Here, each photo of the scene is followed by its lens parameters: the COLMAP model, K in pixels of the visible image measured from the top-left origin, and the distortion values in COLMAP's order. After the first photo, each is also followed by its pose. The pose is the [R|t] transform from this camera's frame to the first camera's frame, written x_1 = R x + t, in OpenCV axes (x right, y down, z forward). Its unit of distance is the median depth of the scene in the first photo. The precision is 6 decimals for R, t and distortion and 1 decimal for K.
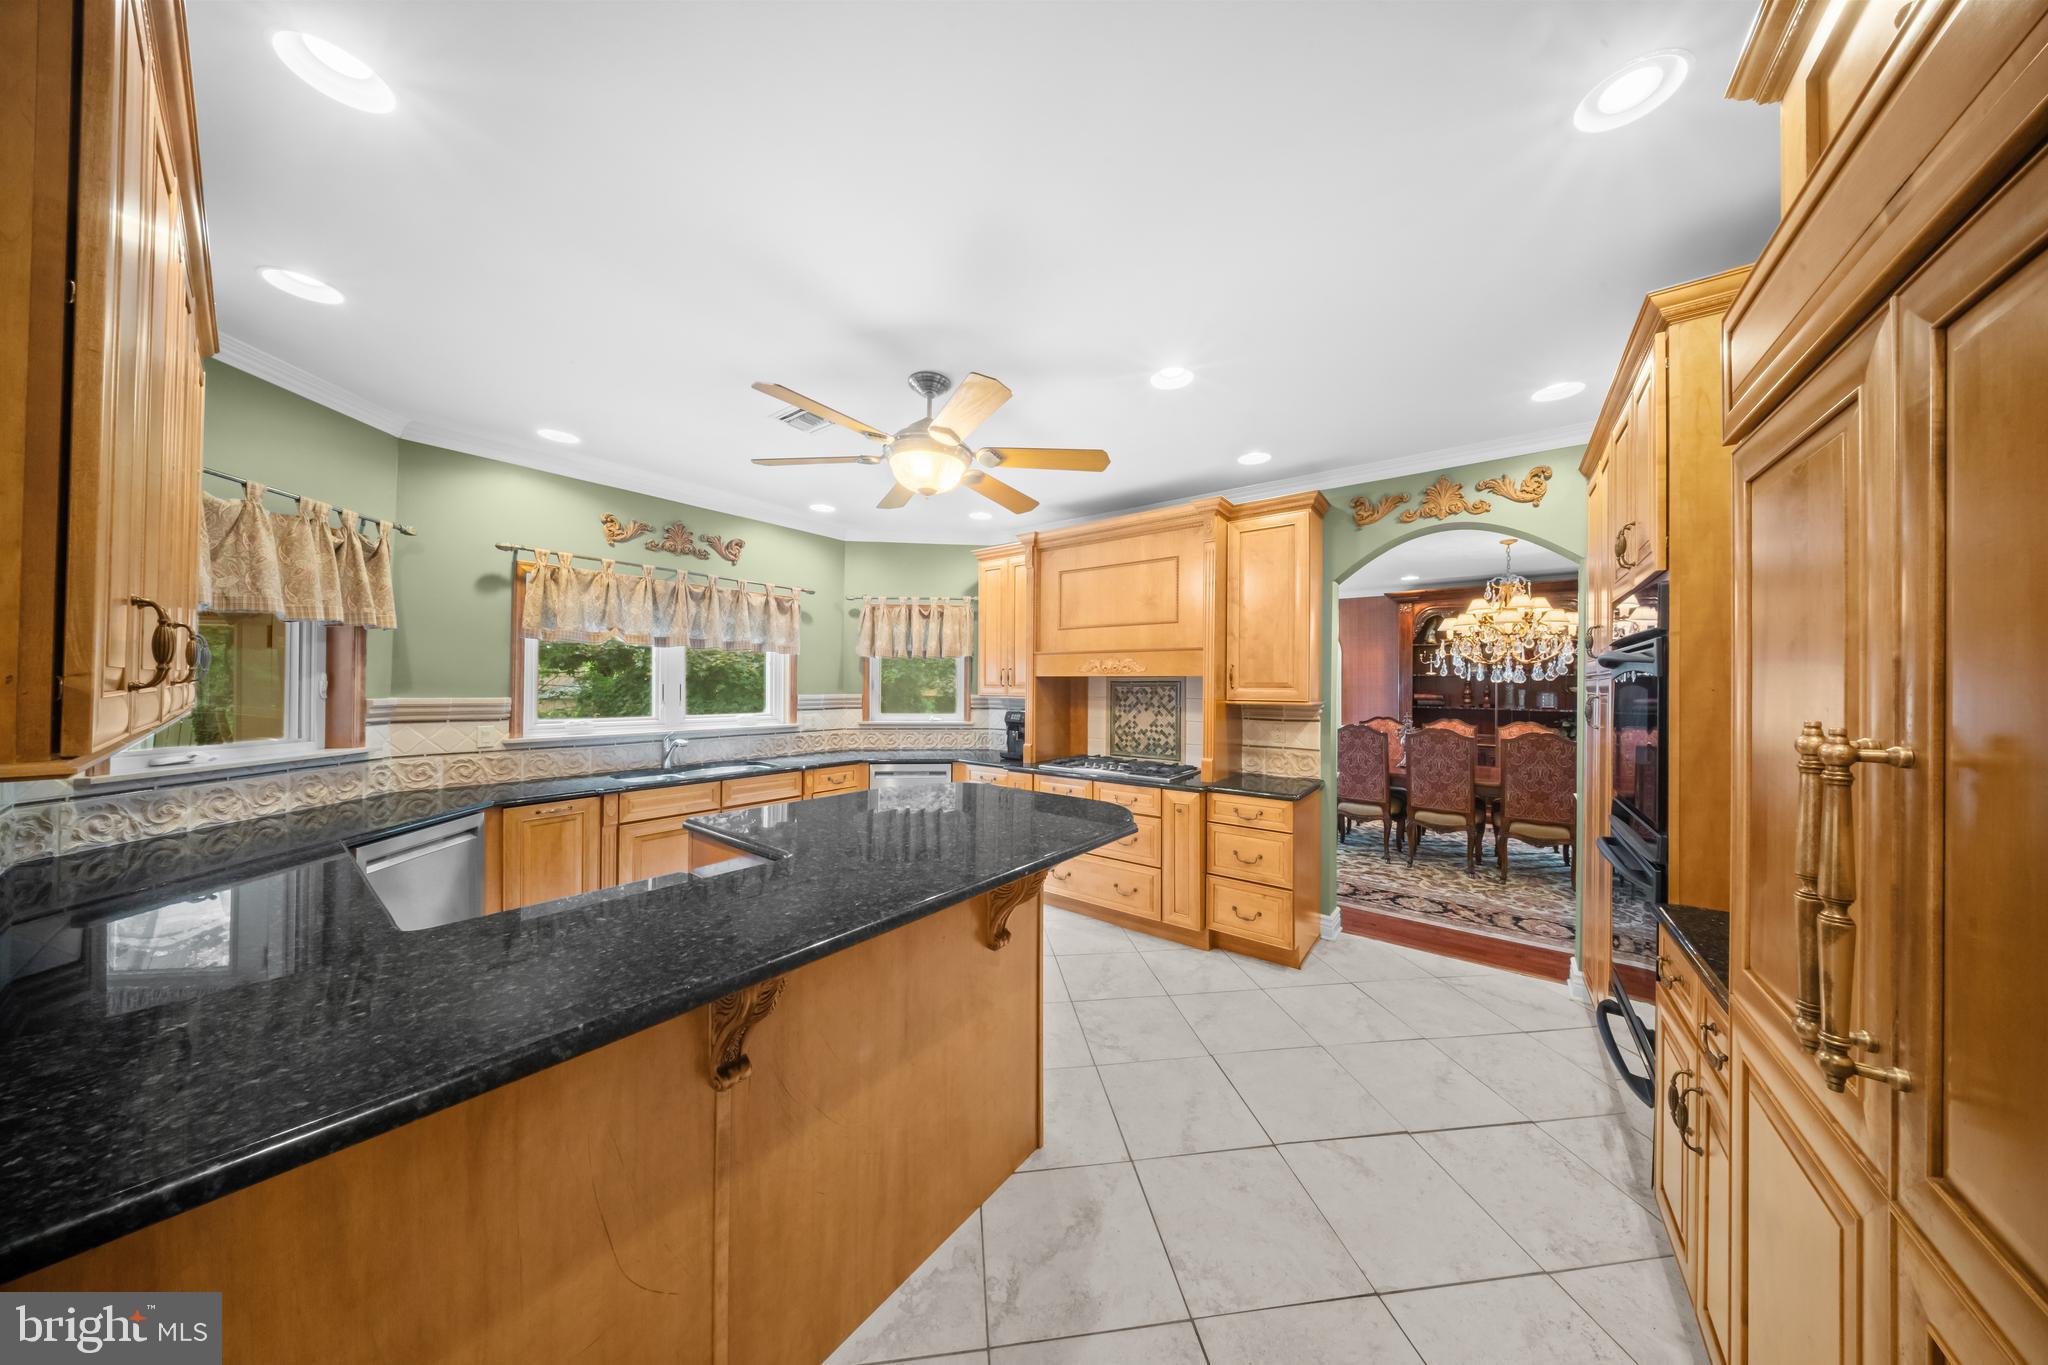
lens RADIAL K [[596.8, 0, 1032.0], [0, 596.8, 684.1], [0, 0, 1]] dist [0.000479, -0.000158]
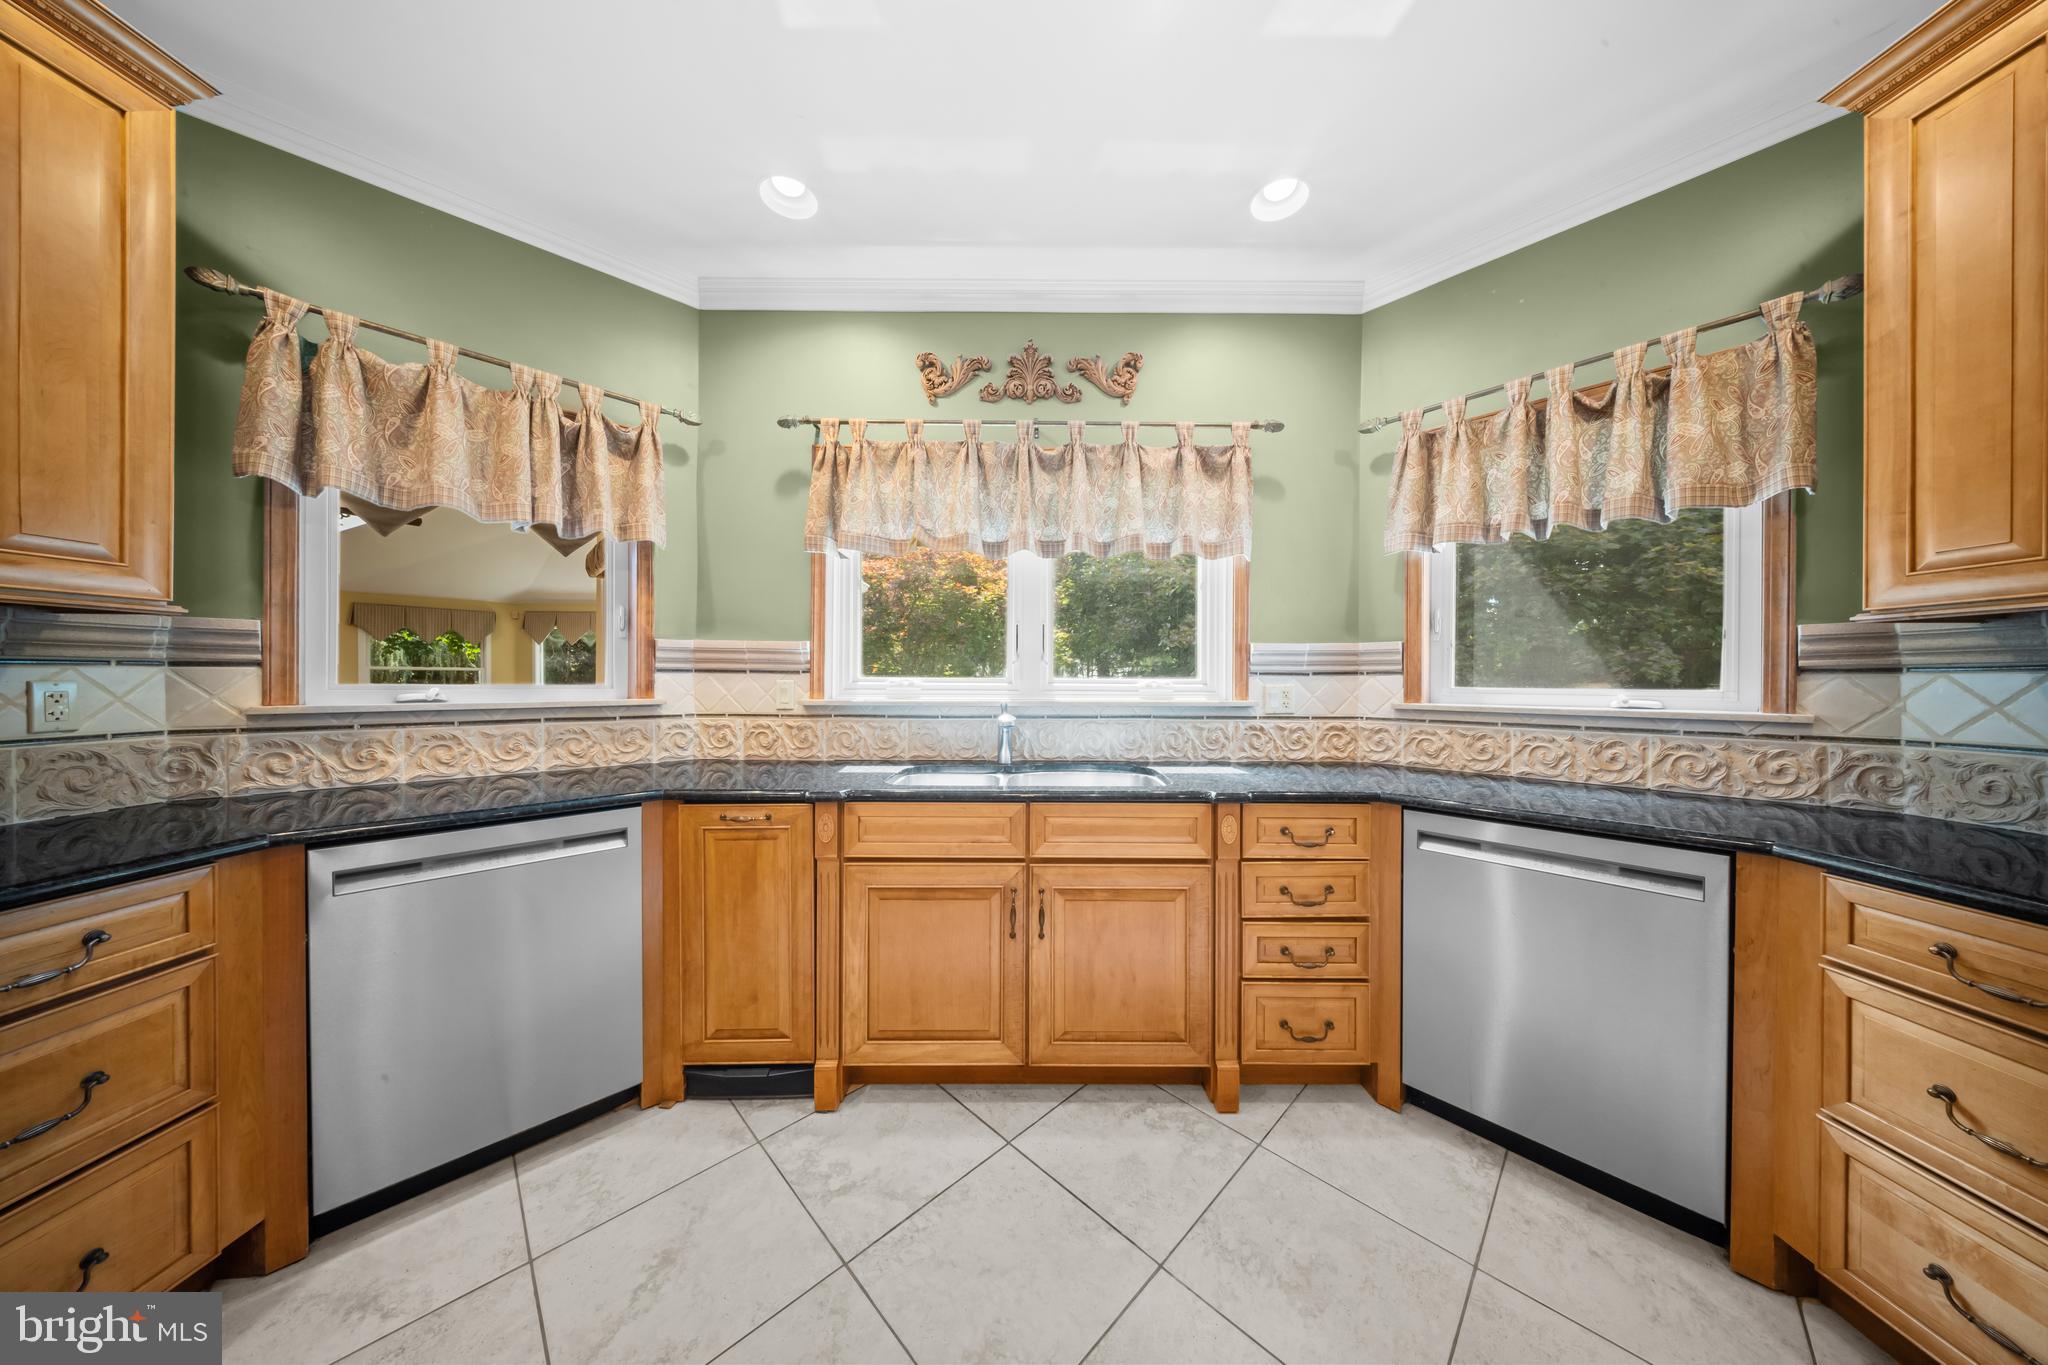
lens RADIAL K [[596.8, 0, 1034.4], [0, 596.8, 681.8], [0, 0, 1]] dist [0.000479, -0.000158]
pose [[0.609196, -0.002473, -0.793016, -0.124687], [0.001338, 0.999997, -0.002091, 0.059509], [0.793018, 0.000213, 0.609198, 0.643006]]
